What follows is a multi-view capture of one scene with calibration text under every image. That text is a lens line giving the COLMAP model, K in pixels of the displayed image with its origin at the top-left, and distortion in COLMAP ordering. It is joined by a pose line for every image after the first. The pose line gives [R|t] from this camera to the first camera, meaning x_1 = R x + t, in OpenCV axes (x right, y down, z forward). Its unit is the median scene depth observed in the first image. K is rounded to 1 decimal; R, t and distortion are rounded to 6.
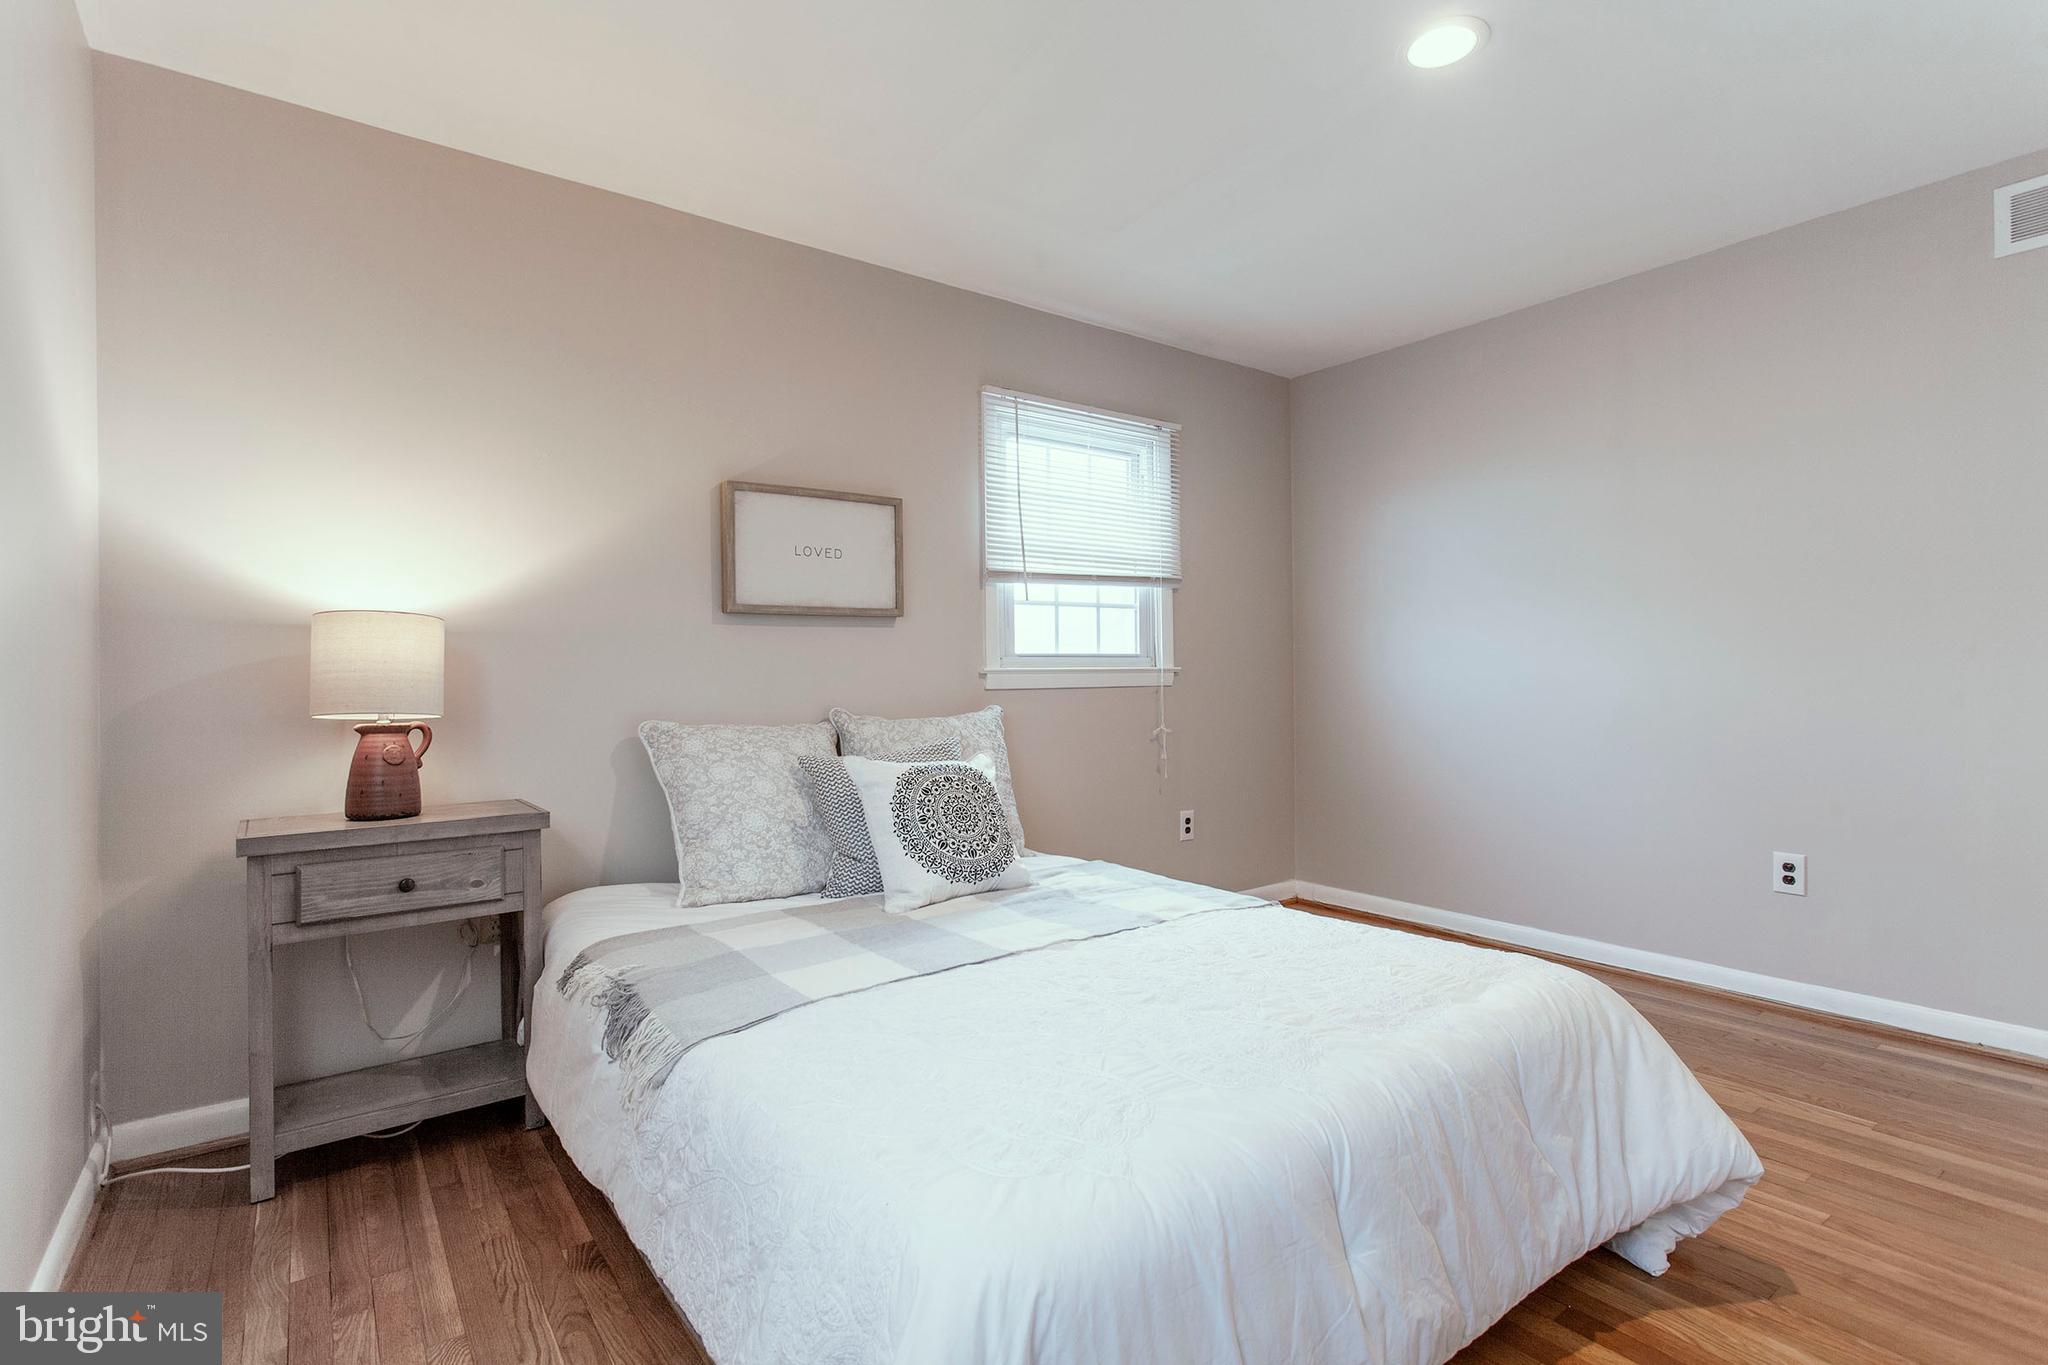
lens RADIAL K [[974.4, 0, 1027.6], [0, 974.4, 685.1], [0, 0, 1]] dist [0.007457, -0.000367]
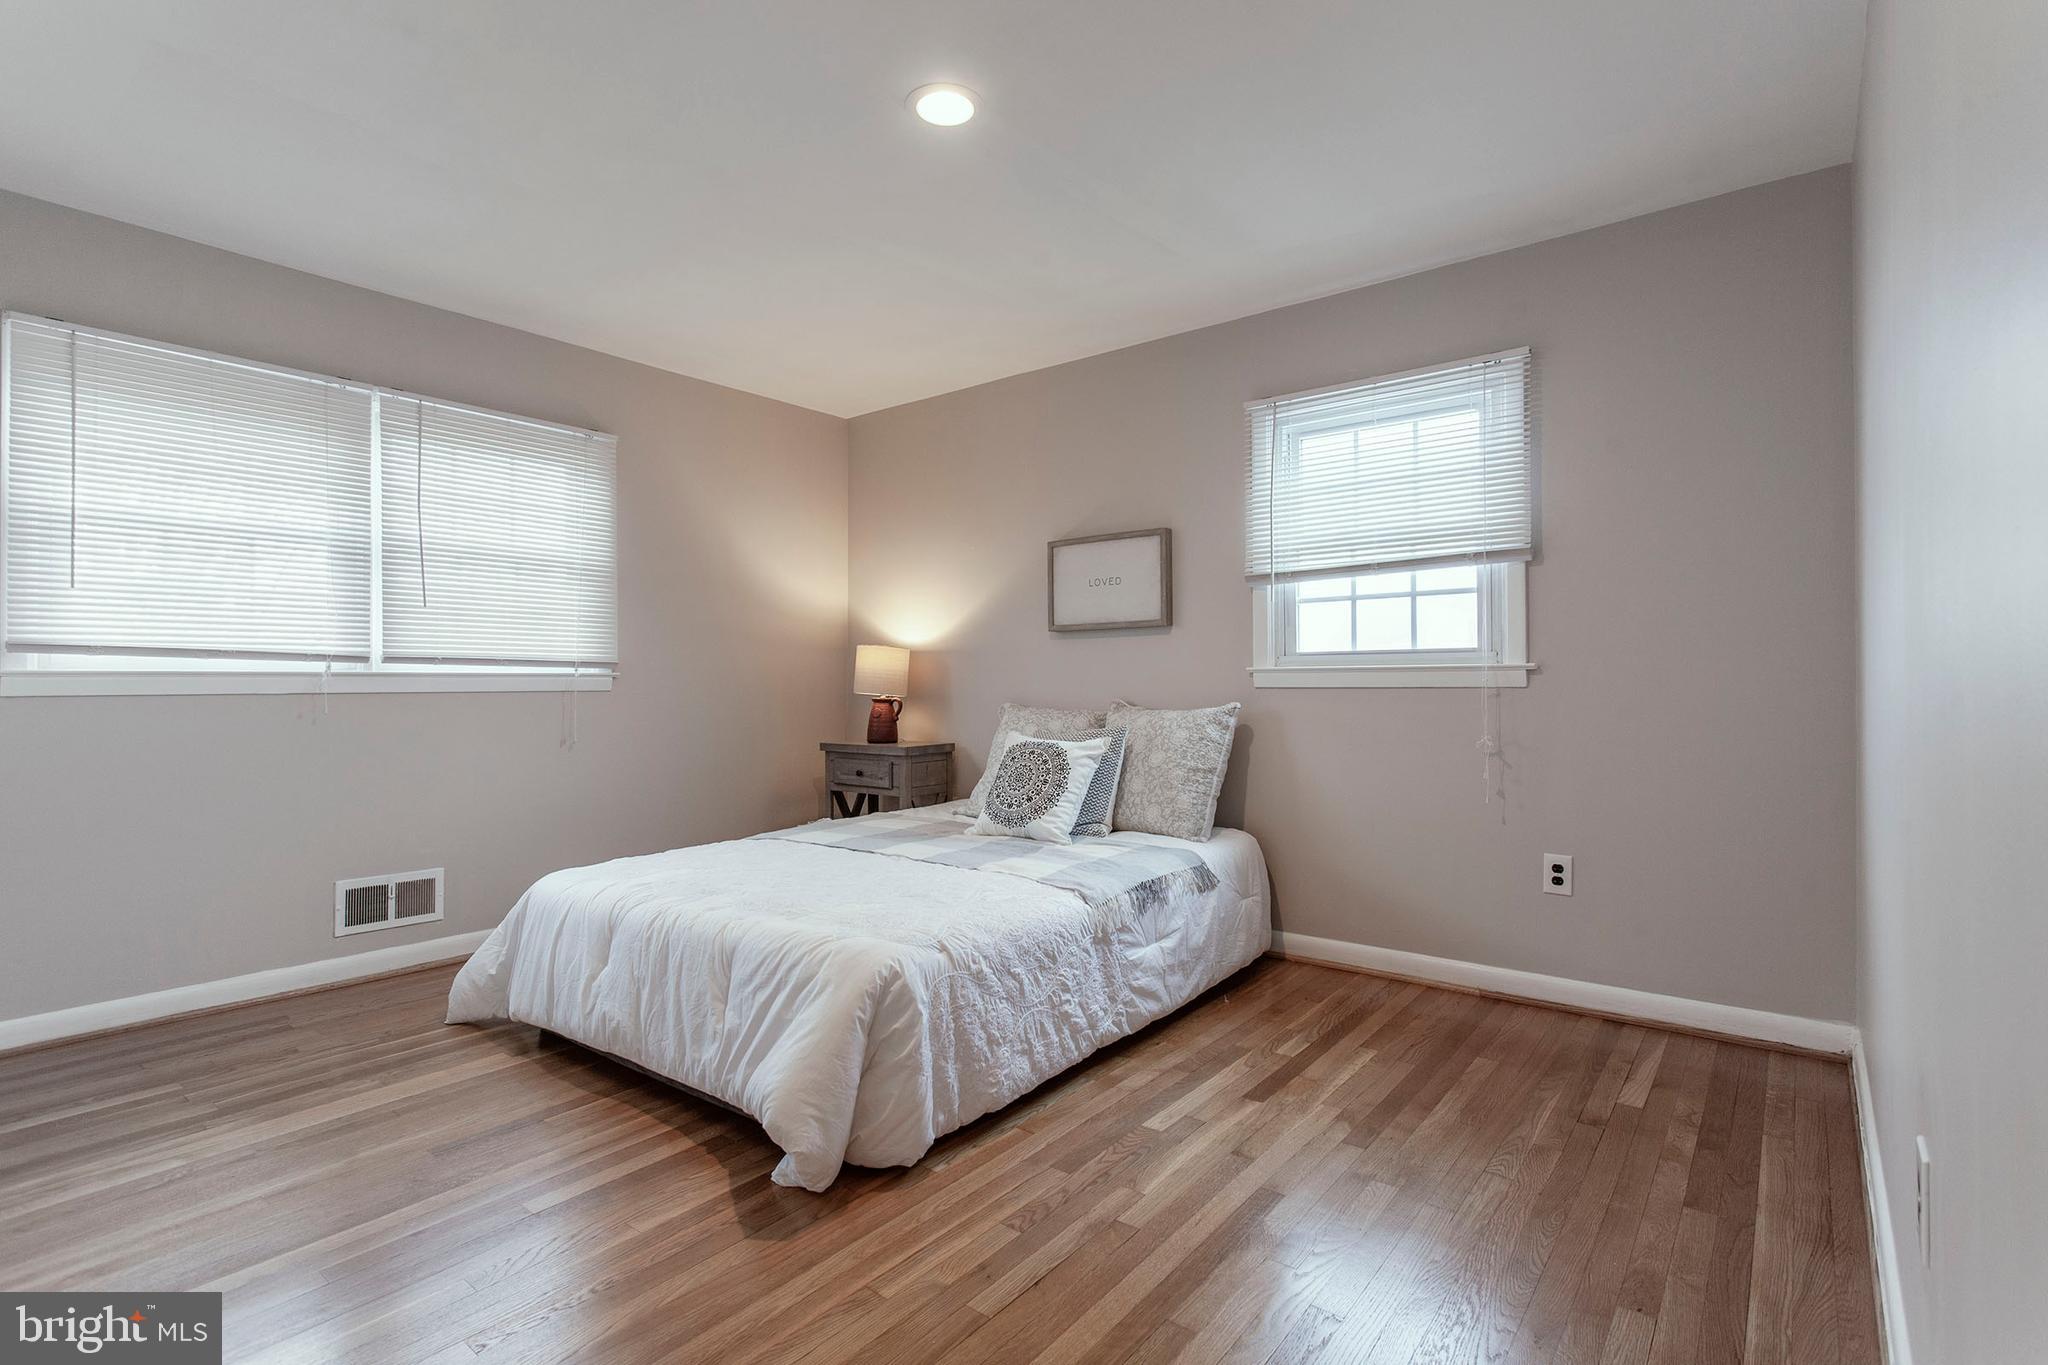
lens RADIAL K [[974.4, 0, 1027.6], [0, 974.4, 685.1], [0, 0, 1]] dist [0.007457, -0.000367]
pose [[0.253856, 0.012902, -0.967156, 0.924957], [-0.004717, 0.999916, 0.012101, -0.010028], [0.967231, 0.001490, 0.253895, 0.492473]]
